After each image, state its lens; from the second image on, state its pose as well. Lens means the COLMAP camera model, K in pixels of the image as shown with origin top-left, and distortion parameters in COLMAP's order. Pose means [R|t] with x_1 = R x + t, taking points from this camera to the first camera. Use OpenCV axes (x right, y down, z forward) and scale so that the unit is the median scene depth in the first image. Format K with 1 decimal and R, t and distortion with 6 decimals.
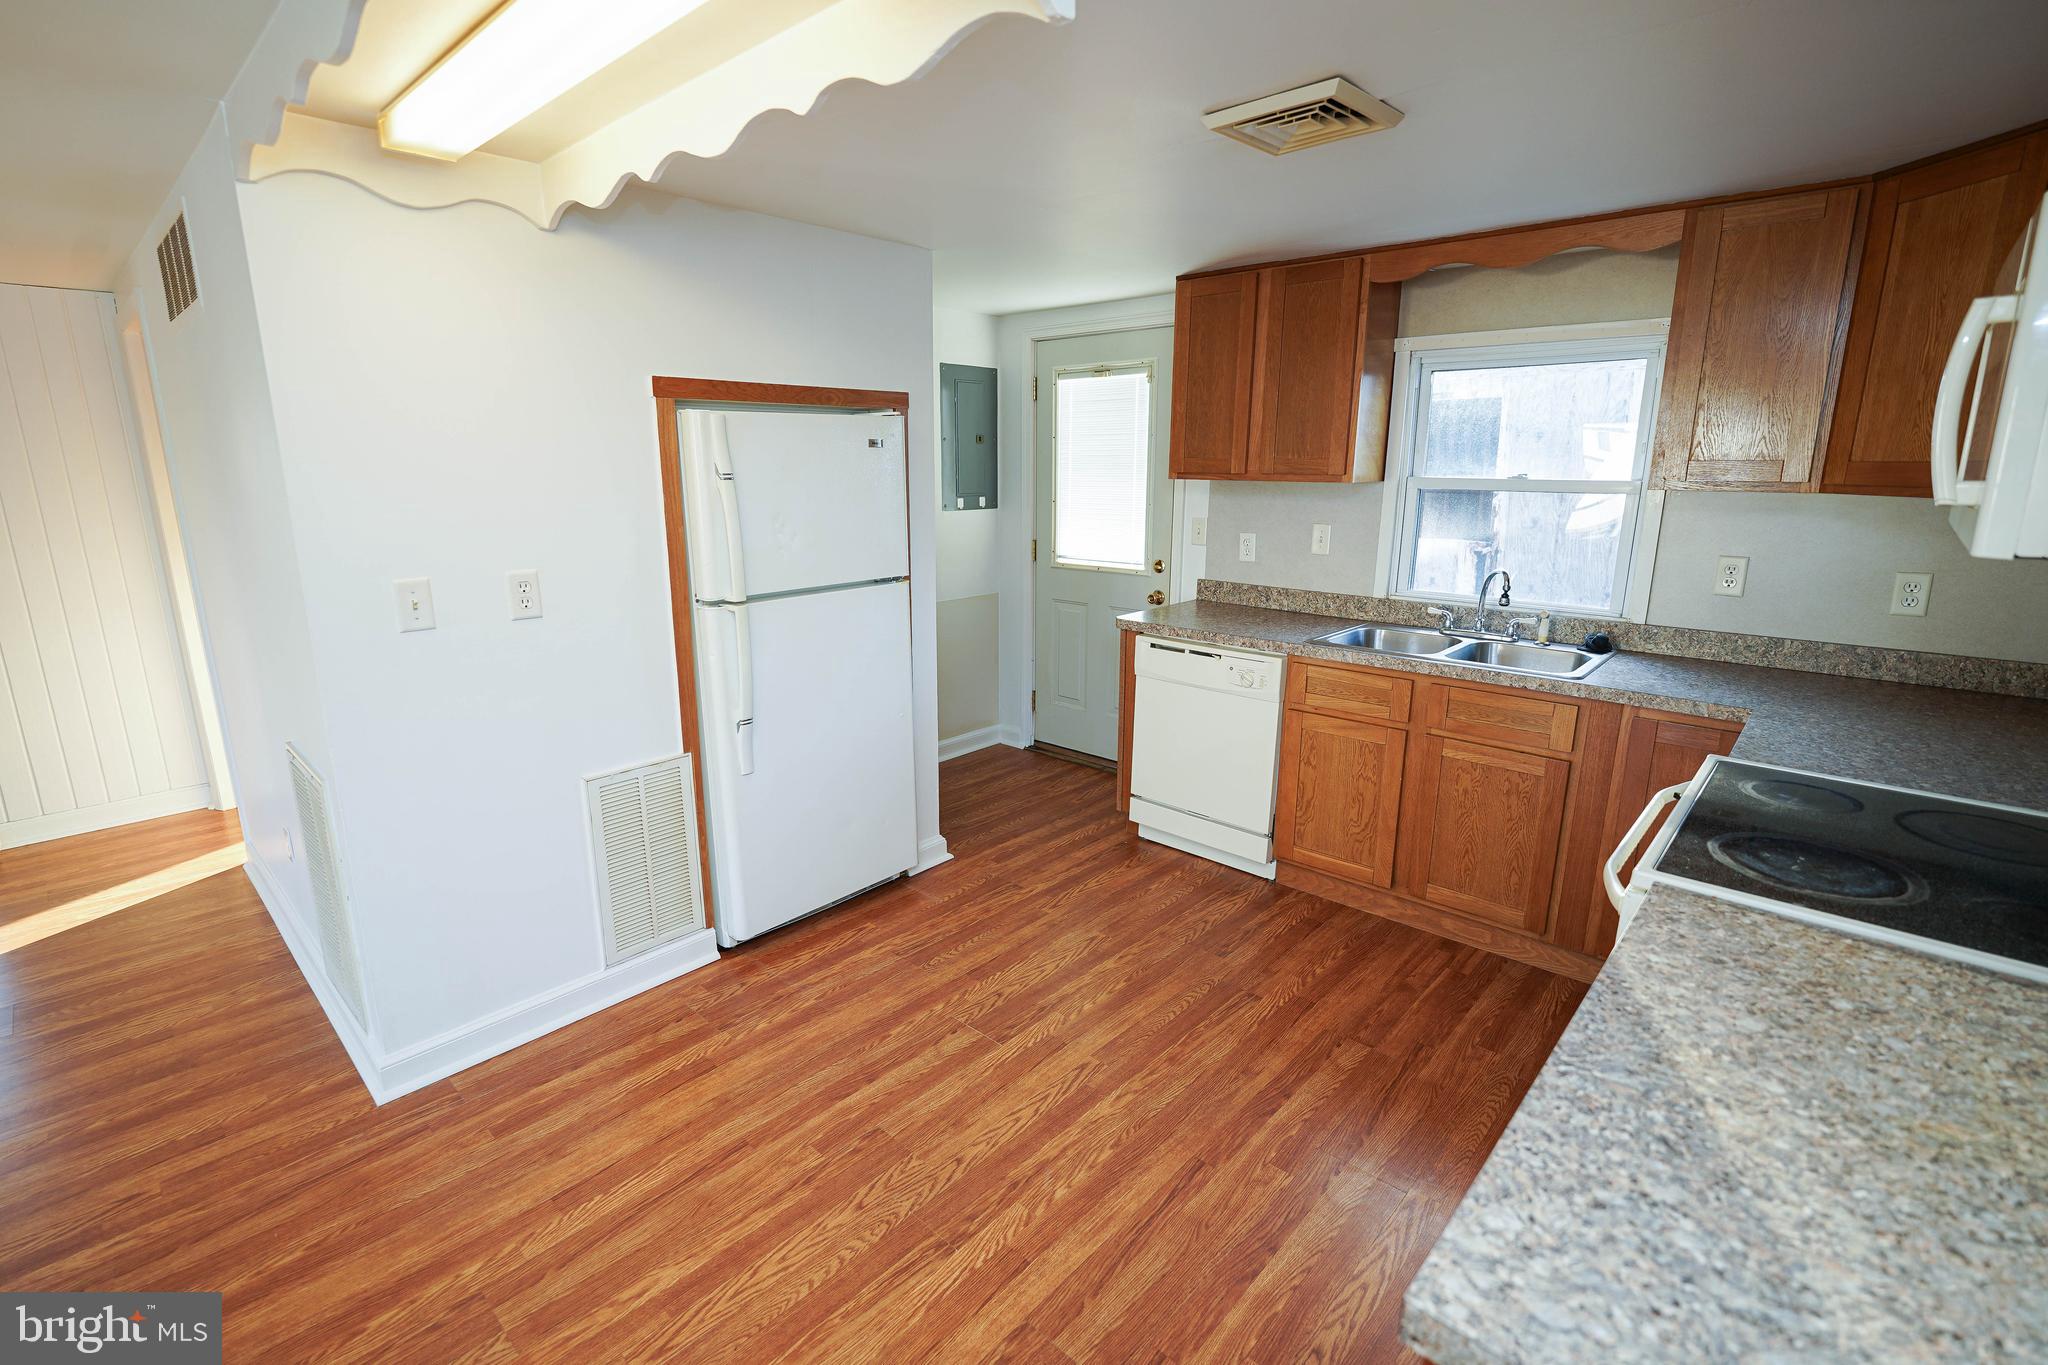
lens RADIAL K [[926.2, 0, 1002.3], [0, 926.2, 668.3], [0, 0, 1]] dist [-0.009981, 0.000211]
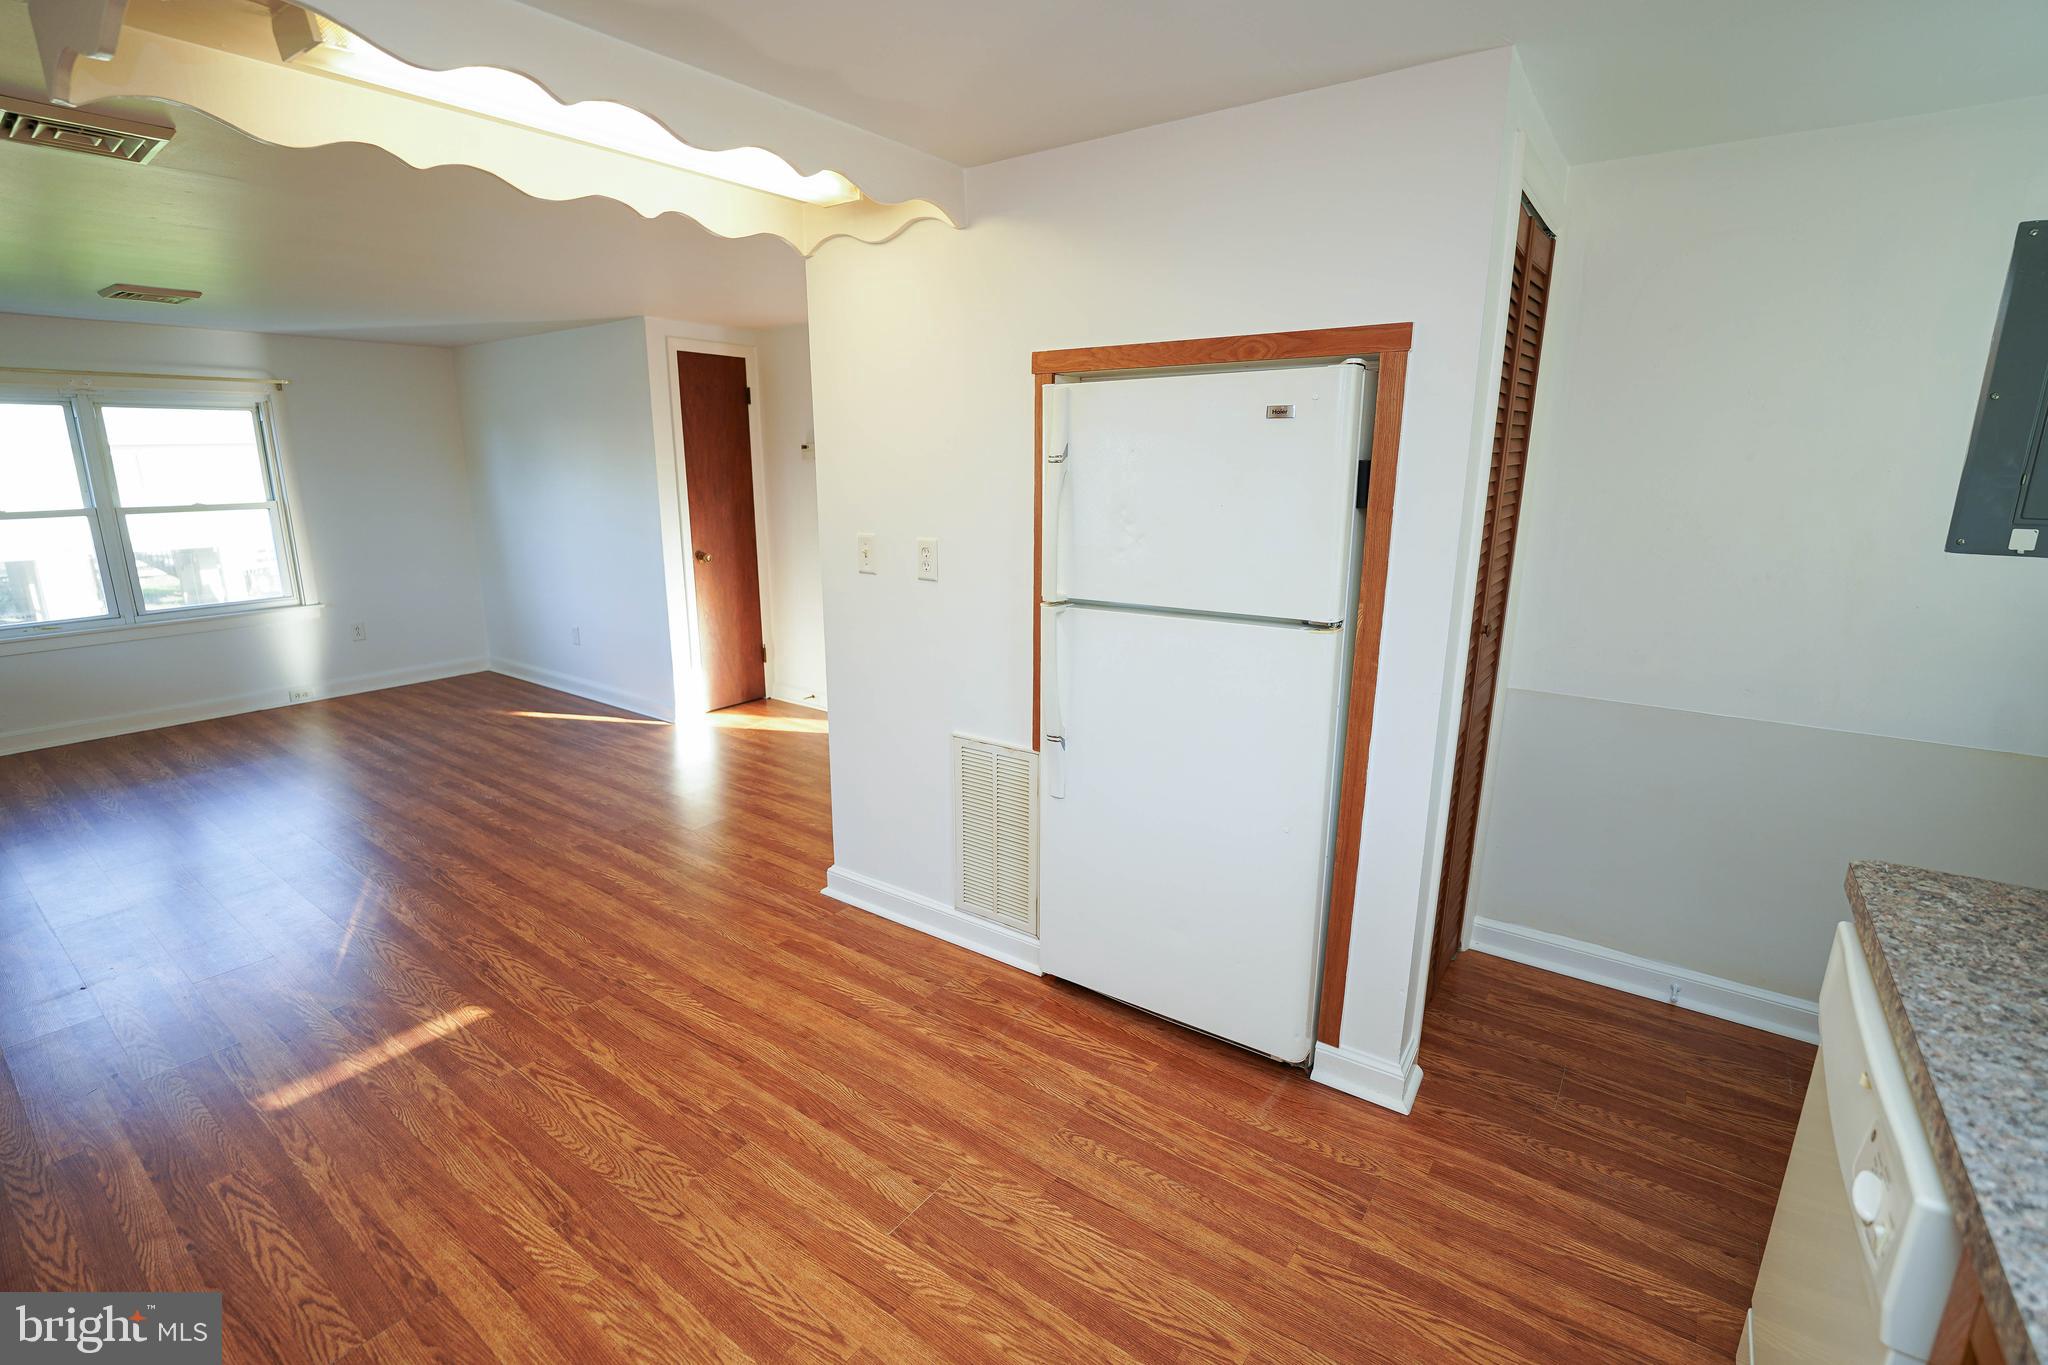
lens RADIAL K [[926.2, 0, 1003.9], [0, 926.2, 679.4], [0, 0, 1]] dist [-0.009981, 0.000211]
pose [[0.118101, 0.235081, -0.964774, 0.535817], [-0.215089, 0.954564, 0.206264, -0.162115], [0.969427, 0.183153, 0.163298, 0.771750]]
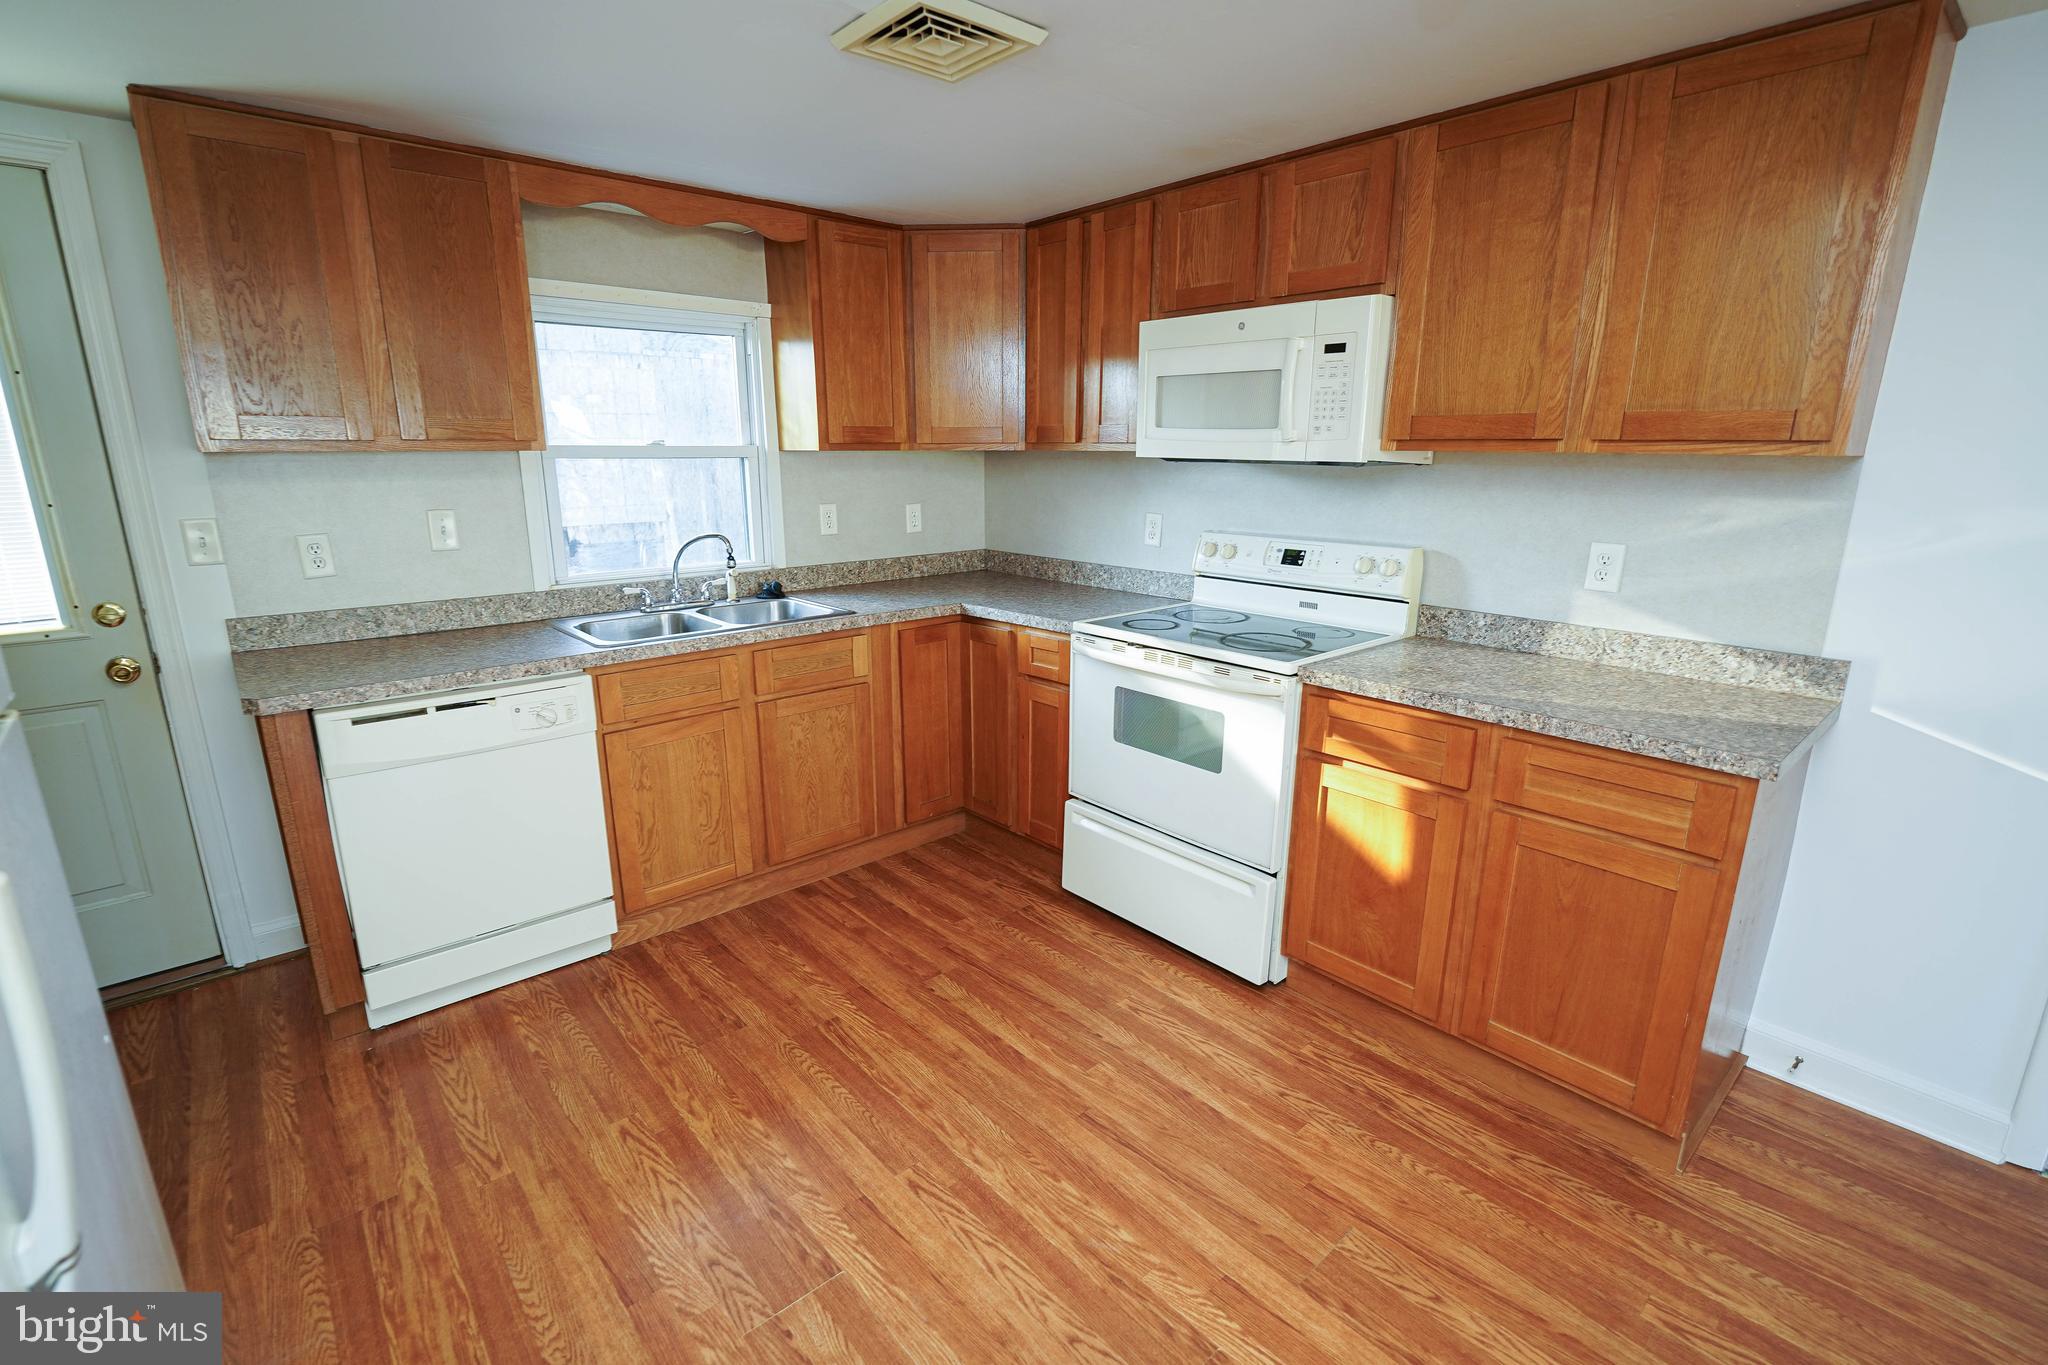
lens RADIAL K [[926.2, 0, 1002.4], [0, 926.2, 673.6], [0, 0, 1]] dist [-0.009981, 0.000211]
pose [[0.098004, -0.234918, 0.967062, -0.470742], [0.221063, 0.952601, 0.209003, -0.109518], [-0.970323, 0.193298, 0.145290, 0.611129]]
